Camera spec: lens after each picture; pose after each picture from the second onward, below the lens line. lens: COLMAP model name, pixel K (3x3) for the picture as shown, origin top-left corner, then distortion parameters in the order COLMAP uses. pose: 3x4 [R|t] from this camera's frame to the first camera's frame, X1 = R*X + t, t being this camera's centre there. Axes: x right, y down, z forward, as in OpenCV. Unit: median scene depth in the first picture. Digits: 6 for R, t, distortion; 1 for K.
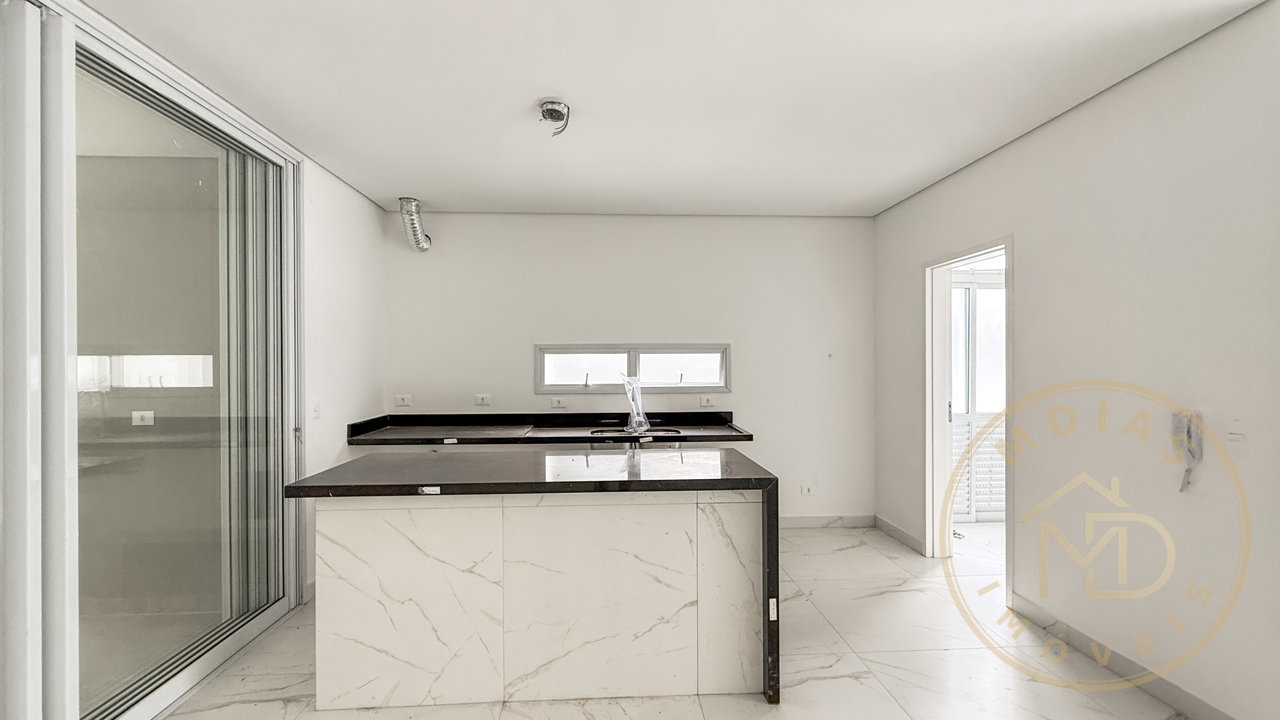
lens RADIAL K [[523.2, 0, 643.6], [0, 523.2, 365.6], [0, 0, 1]] dist [-0.000248, -0.001458]
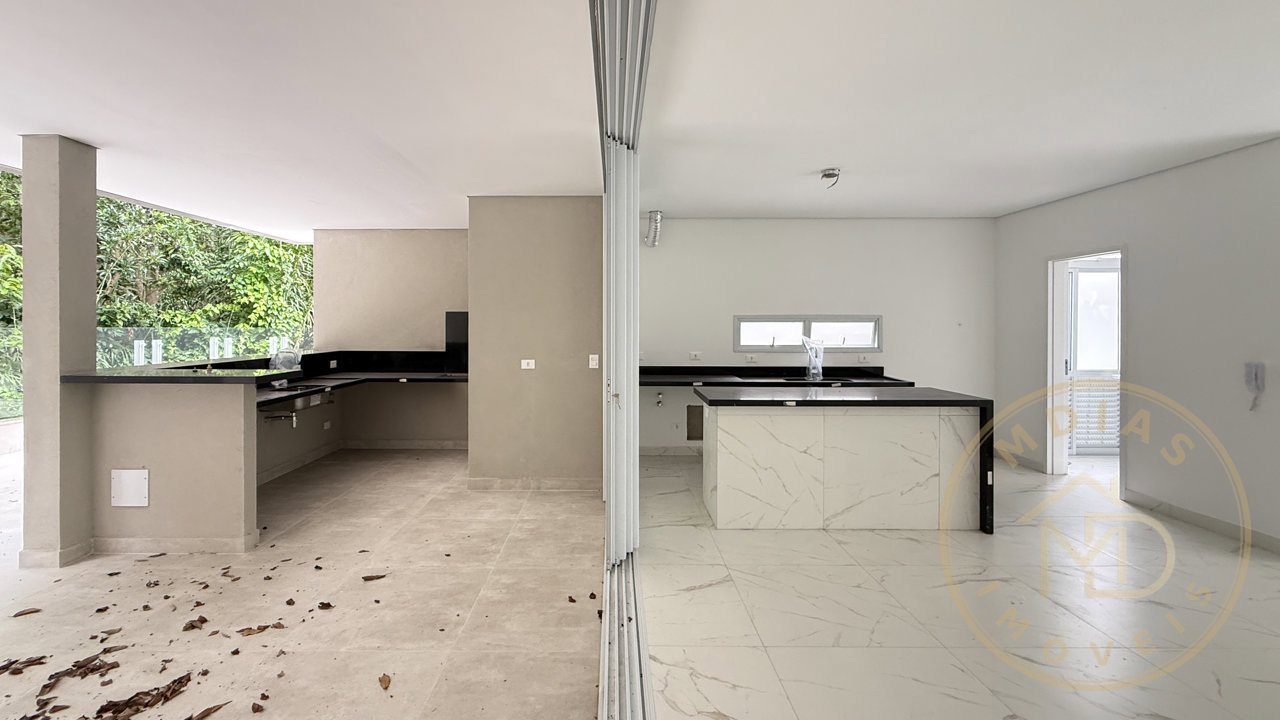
lens RADIAL K [[523.2, 0, 629.1], [0, 523.2, 328.9], [0, 0, 1]] dist [-0.000248, -0.001458]
pose [[0.997560, 0.005469, -0.069596, -0.426078], [-0.005444, 0.999985, 0.000561, -0.004990], [0.069598, -0.000181, 0.997575, -0.406903]]
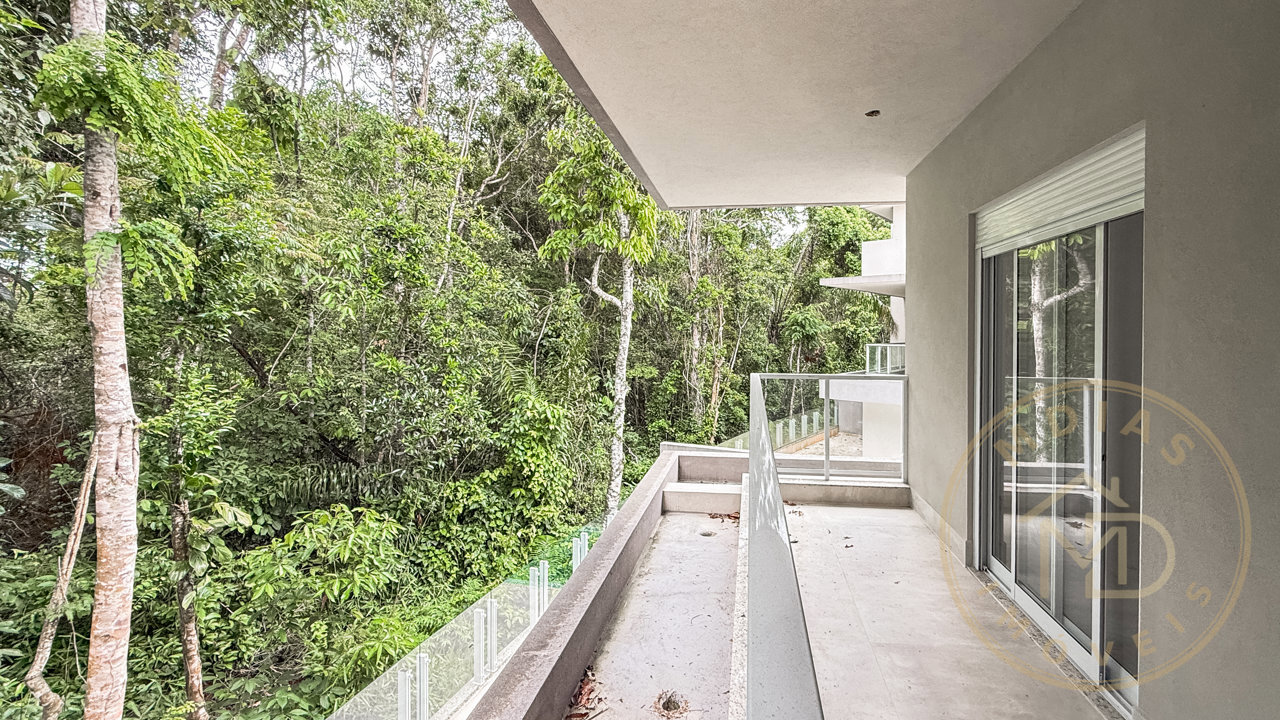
lens RADIAL K [[523.2, 0, 660.7], [0, 523.2, 327.3], [0, 0, 1]] dist [-0.000248, -0.001458]
pose [[0.974115, -0.005032, -0.225997, -1.518092], [0.006342, 0.999967, 0.005072, -0.839500], [0.225964, -0.006374, 0.974115, 0.001375]]
